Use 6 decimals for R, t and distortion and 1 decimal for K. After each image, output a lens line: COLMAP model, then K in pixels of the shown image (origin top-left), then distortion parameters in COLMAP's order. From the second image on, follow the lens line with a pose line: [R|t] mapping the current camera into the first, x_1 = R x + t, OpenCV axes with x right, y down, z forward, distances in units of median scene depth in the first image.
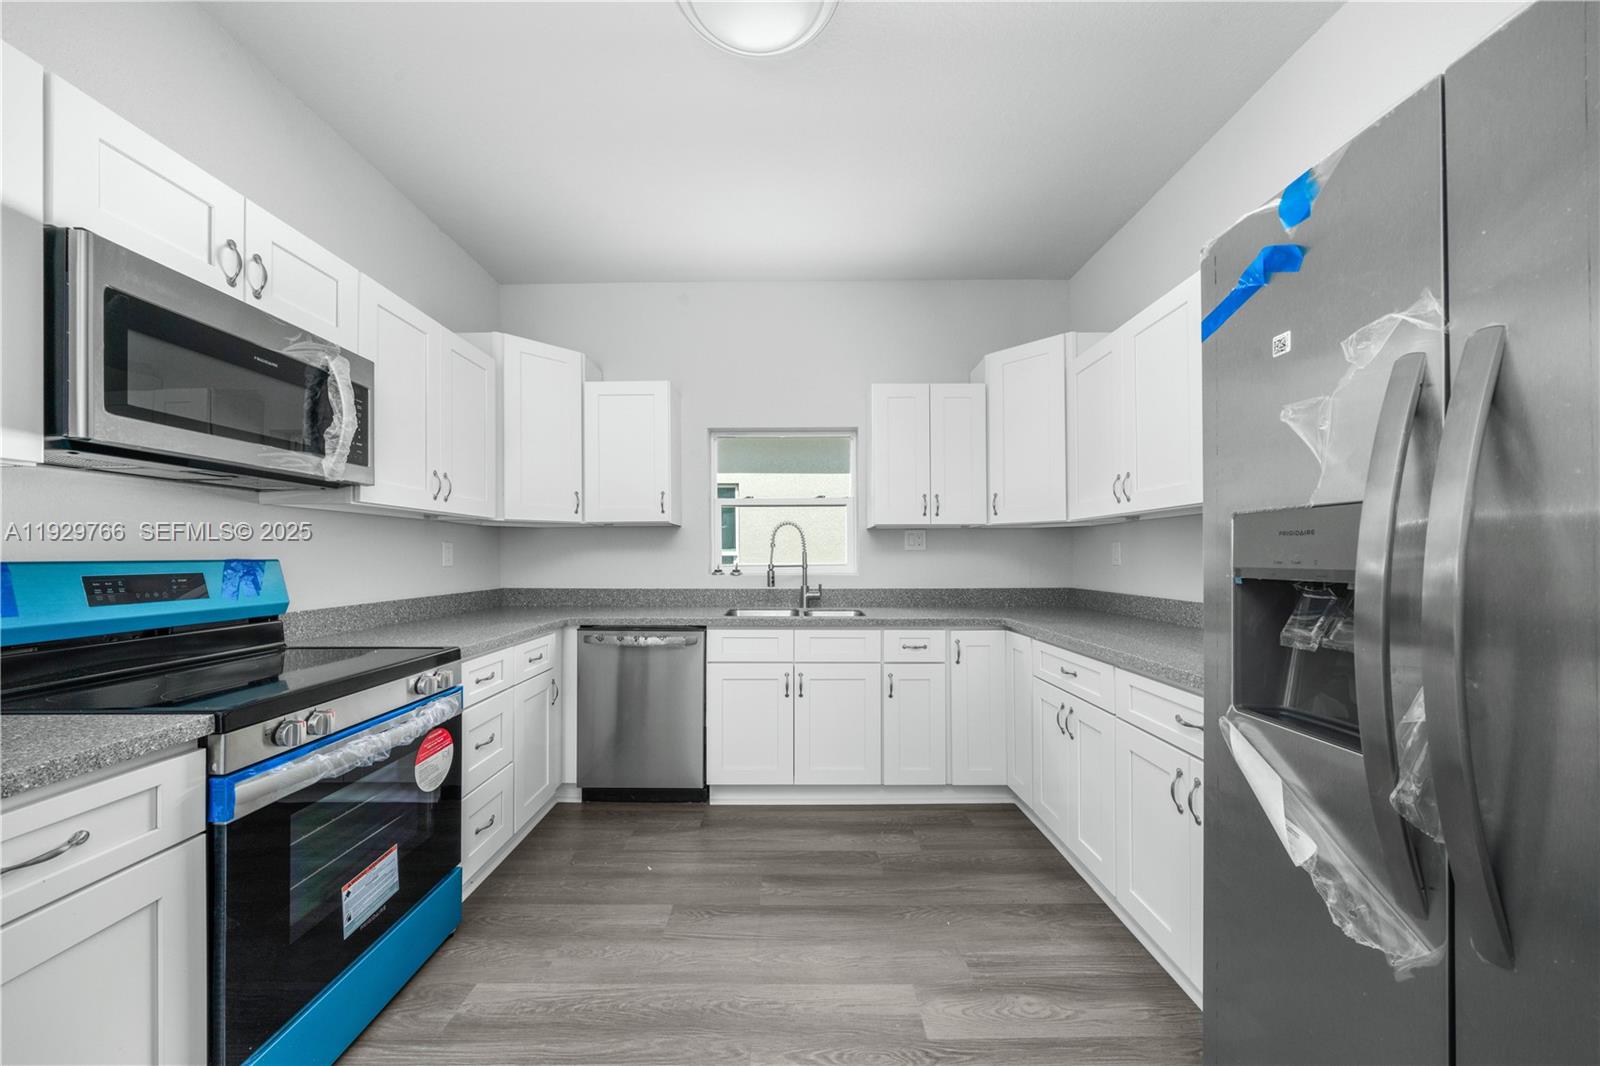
lens RADIAL K [[556.3, 0, 796.6], [0, 556.3, 551.7], [0, 0, 1]] dist [-0.000470, -0.000114]
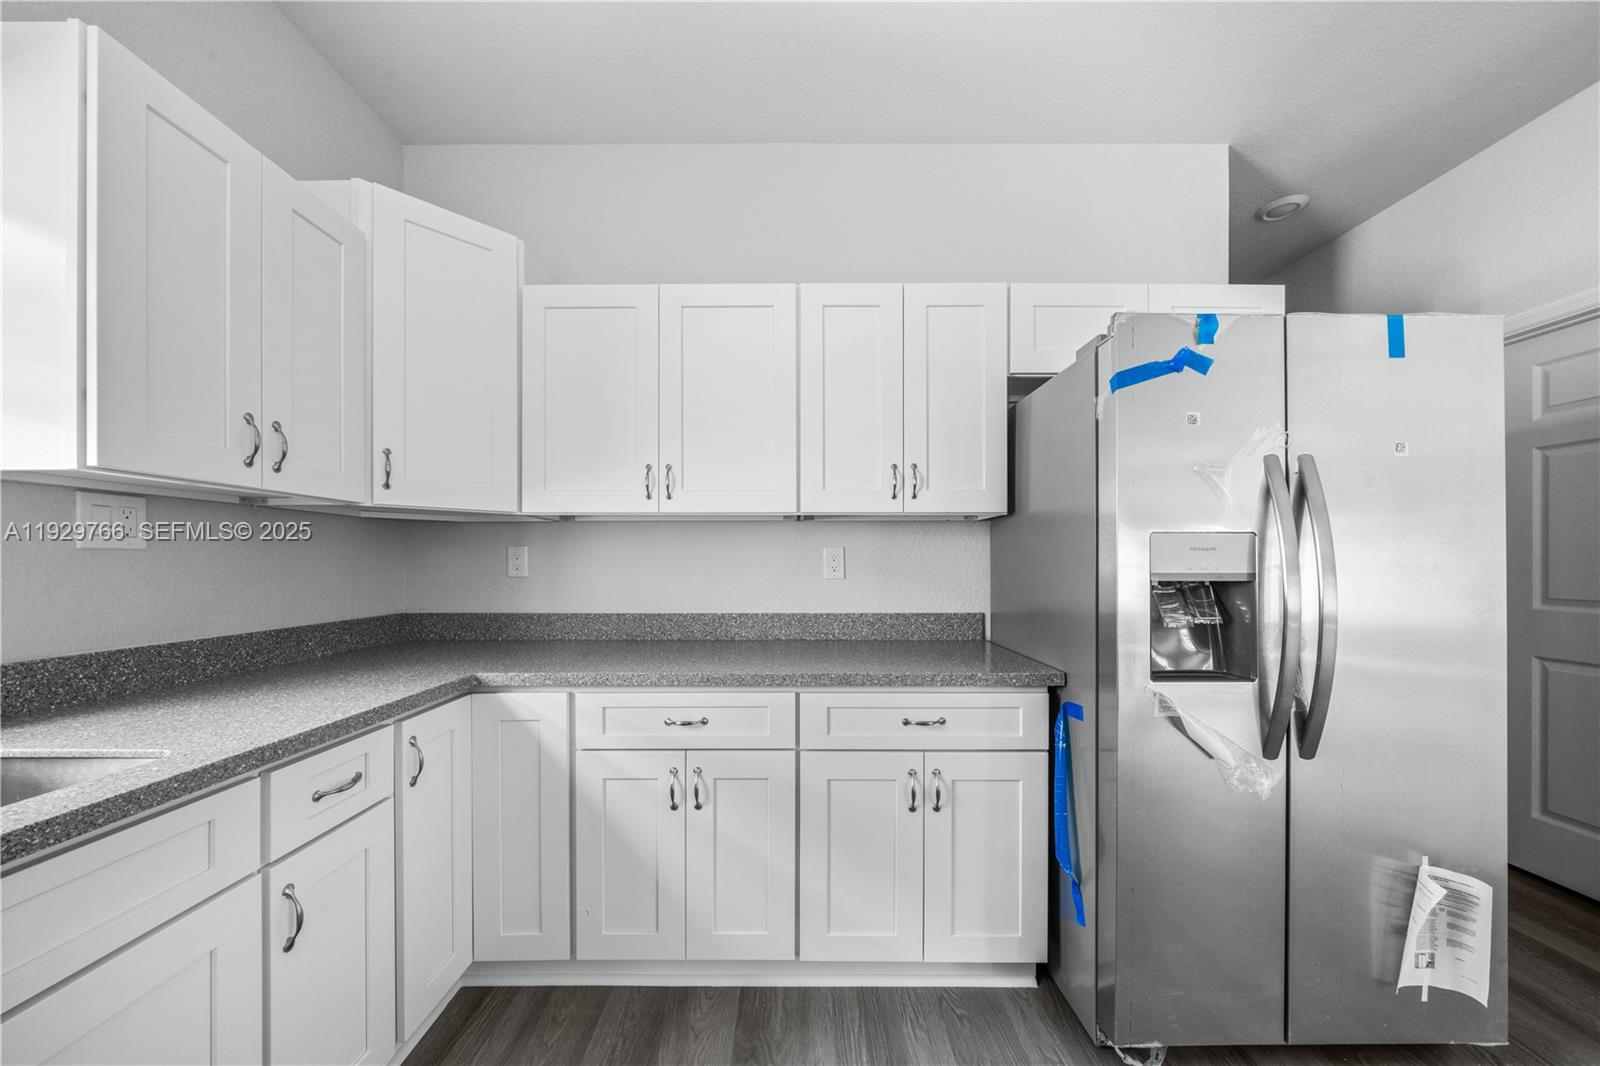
lens RADIAL K [[573.8, 0, 796.3], [0, 573.8, 561.7], [0, 0, 1]] dist [0.013172, -0.000010]
pose [[0.014790, 0.000233, 0.999891, -0.276841], [-0.004704, 0.999989, -0.000163, 0.002442], [-0.999880, -0.004701, 0.014791, 0.844555]]
